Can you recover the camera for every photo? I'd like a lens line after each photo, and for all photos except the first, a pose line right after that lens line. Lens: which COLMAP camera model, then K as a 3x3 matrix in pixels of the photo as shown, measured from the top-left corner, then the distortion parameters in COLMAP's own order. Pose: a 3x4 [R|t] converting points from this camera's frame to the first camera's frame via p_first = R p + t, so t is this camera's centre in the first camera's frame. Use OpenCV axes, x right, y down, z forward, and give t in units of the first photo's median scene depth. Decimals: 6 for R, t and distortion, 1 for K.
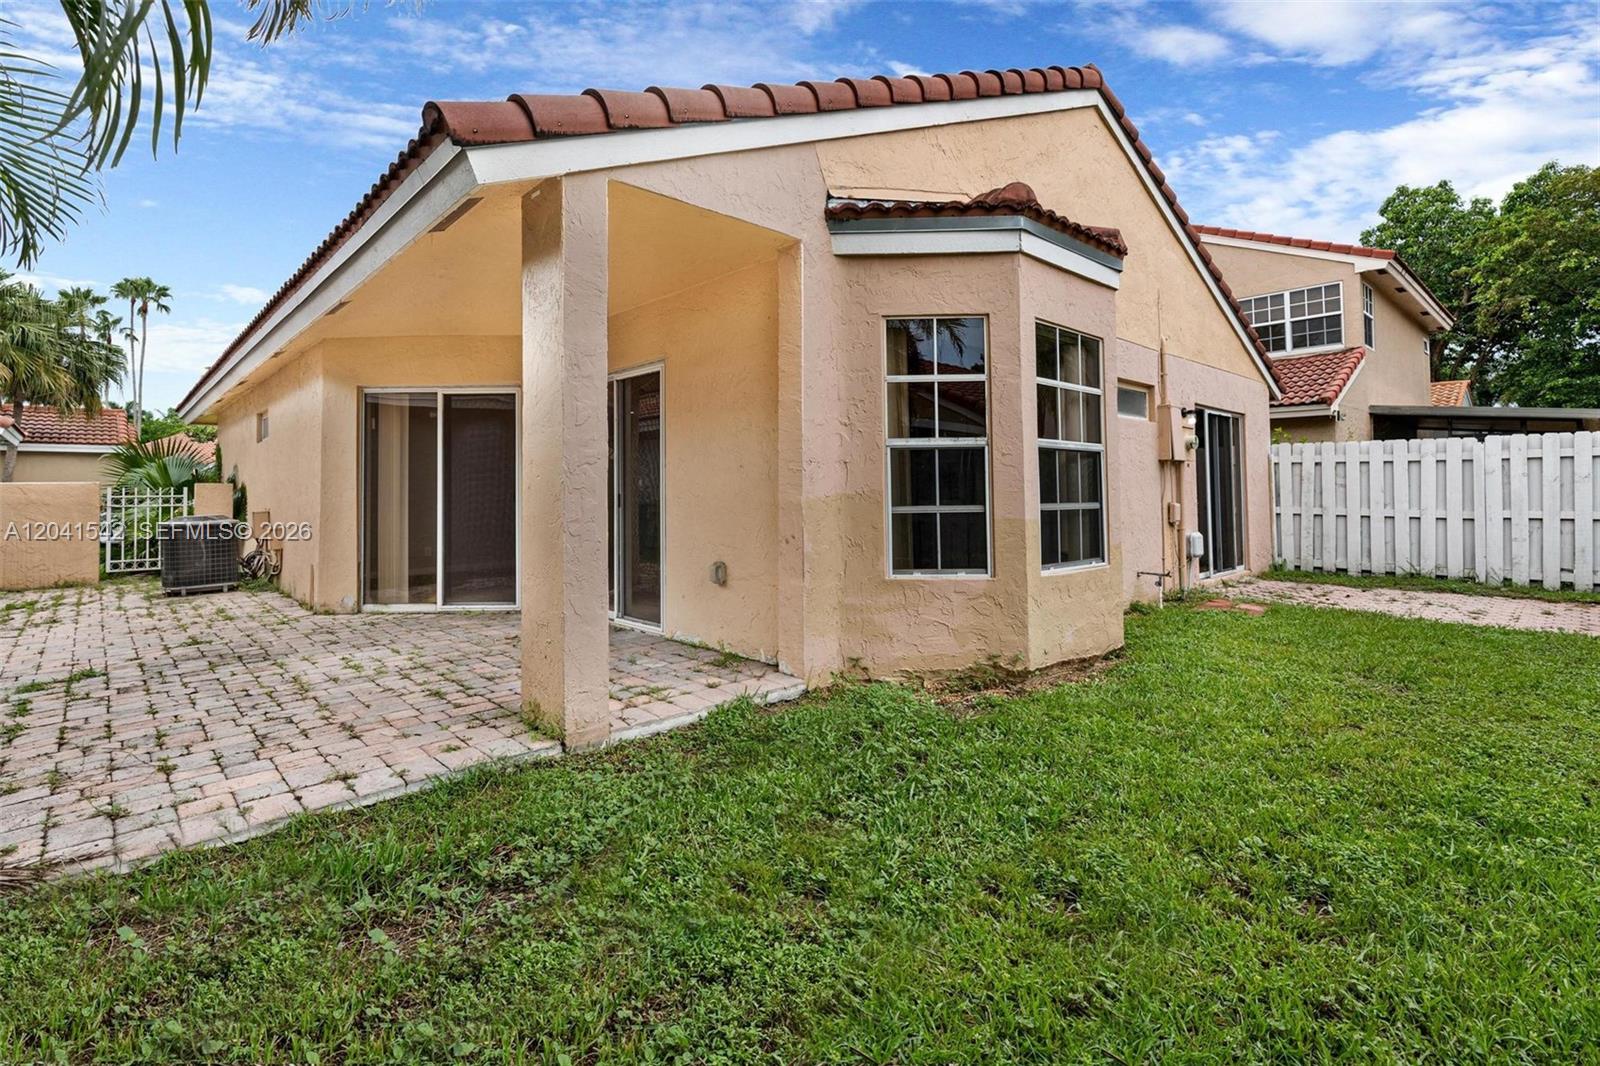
lens RADIAL K [[746.2, 0, 809.6], [0, 746.2, 467.2], [0, 0, 1]] dist [0.002761, 0.000307]
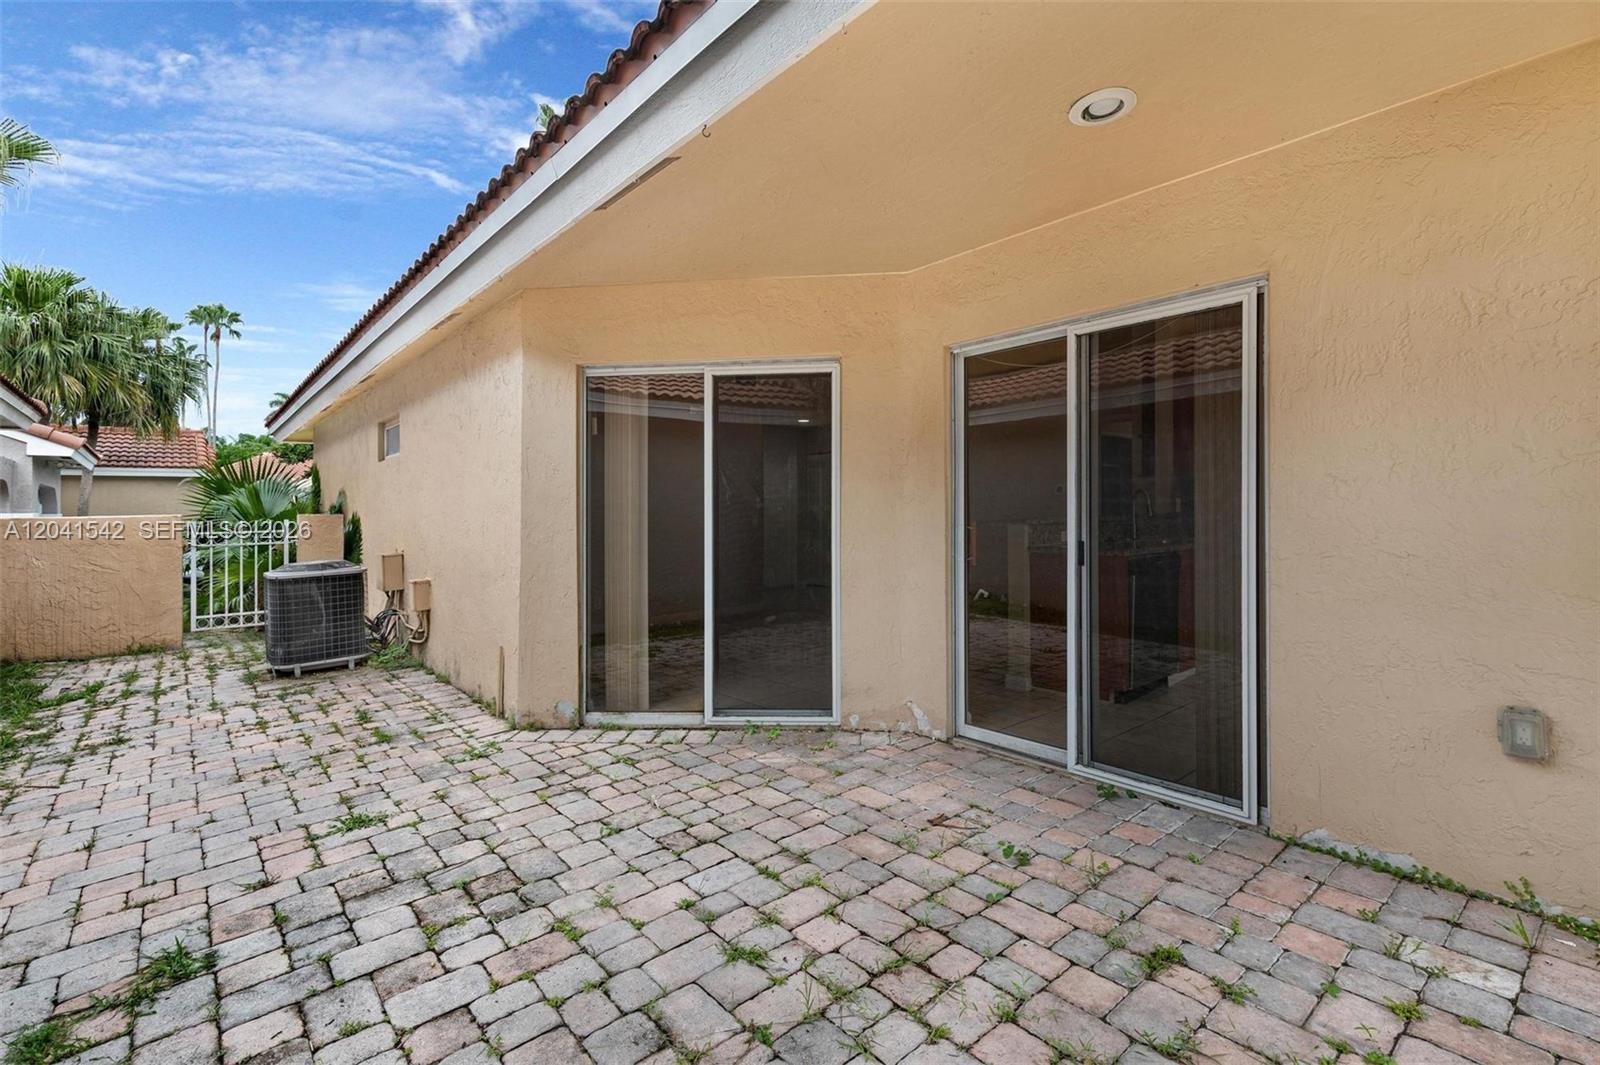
lens RADIAL K [[744.5, 0, 822.1], [0, 744.5, 491.2], [0, 0, 1]] dist [0.001674, -0.001018]
pose [[0.998902, -0.008779, -0.046016, -0.371015], [0.009189, 0.999920, 0.008707, -0.007010], [0.045936, -0.009121, 0.998903, 0.385903]]
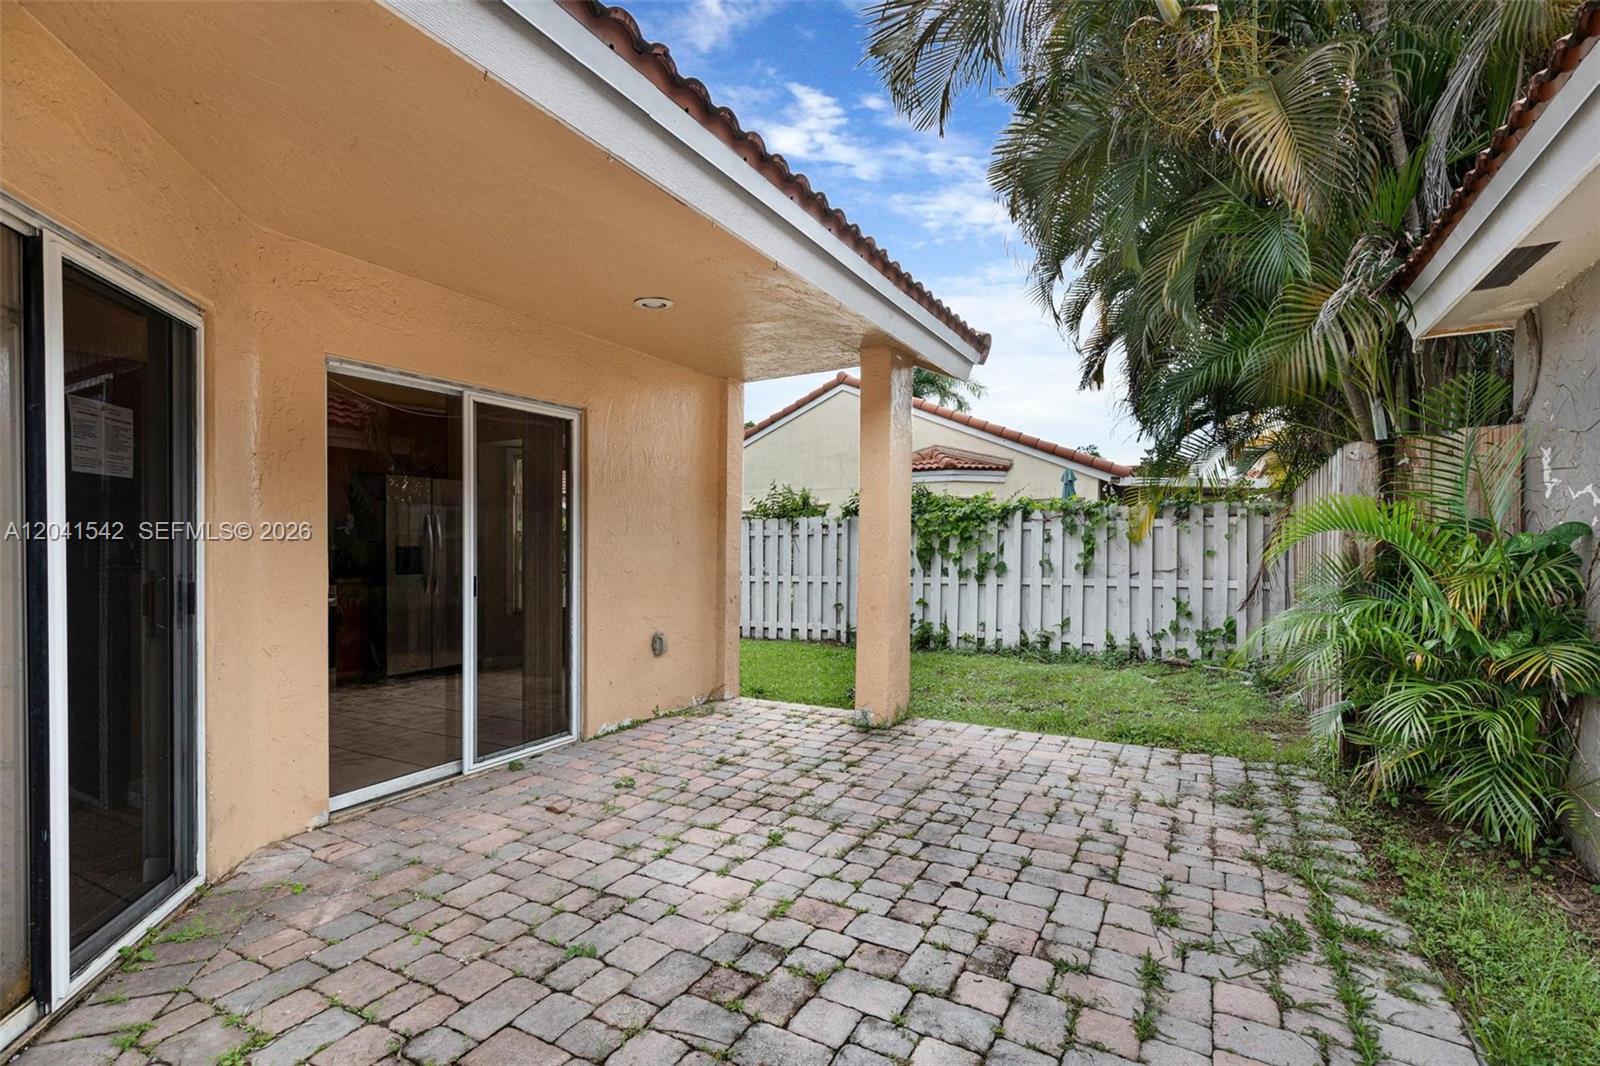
lens RADIAL K [[725.1, 0, 803.4], [0, 725.1, 545.8], [0, 0, 1]] dist [0.002419, 0.000327]
pose [[-0.293329, 0.008522, 0.955974, -0.828899], [-0.017652, 0.999742, -0.014329, 0.008954], [-0.955849, -0.021078, -0.293103, 0.784576]]
